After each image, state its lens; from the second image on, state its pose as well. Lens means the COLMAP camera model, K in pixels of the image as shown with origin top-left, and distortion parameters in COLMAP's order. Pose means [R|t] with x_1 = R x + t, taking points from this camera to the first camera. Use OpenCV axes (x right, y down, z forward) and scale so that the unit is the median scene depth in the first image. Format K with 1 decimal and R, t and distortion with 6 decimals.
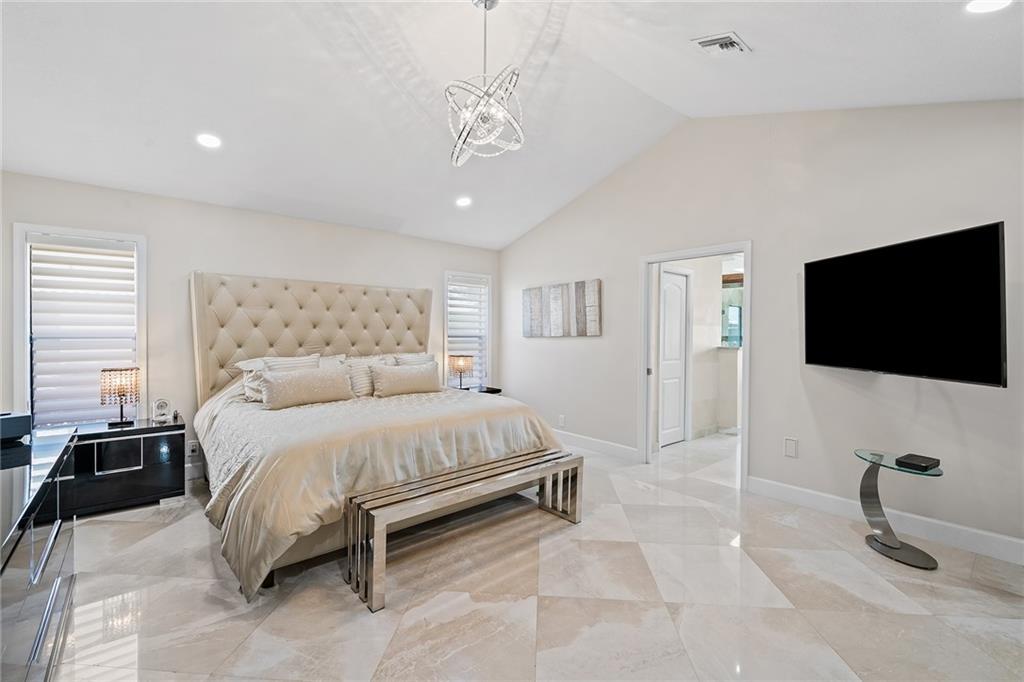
lens RADIAL K [[444.1, 0, 512.0], [0, 444.1, 341.0], [0, 0, 1]] dist [-0.001002, -0.000057]
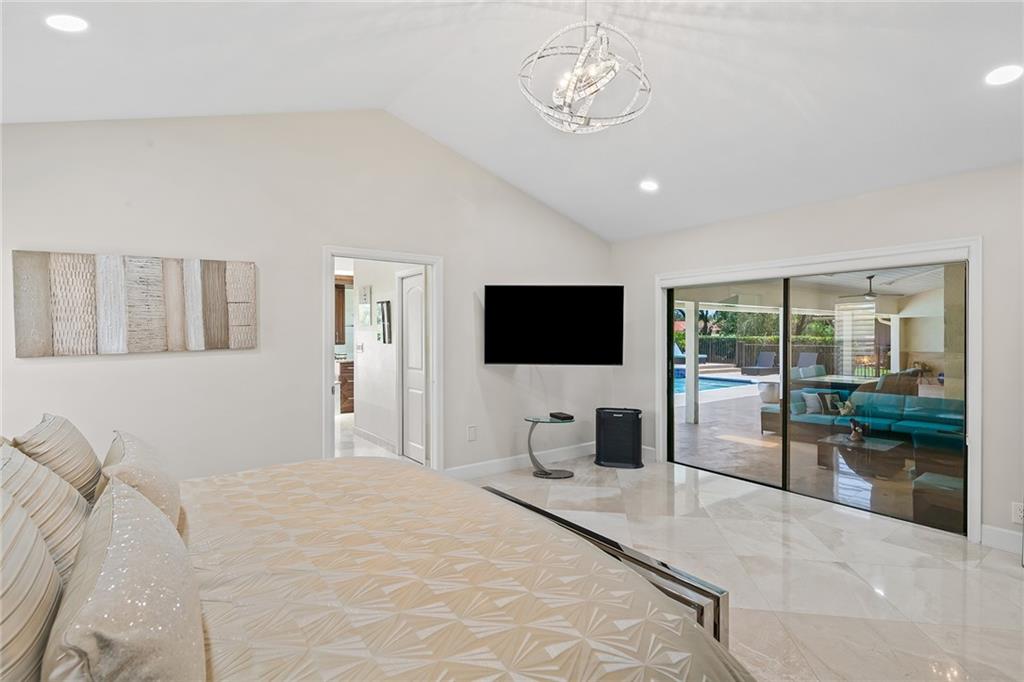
lens RADIAL K [[476.1, 0, 512.0], [0, 476.1, 341.0], [0, 0, 1]] dist [0.003522, -0.000910]
pose [[0.089759, -0.018870, 0.995785, -0.714383], [0.023748, 0.999577, 0.016801, -0.036892], [-0.995680, 0.022140, 0.090169, 0.812407]]
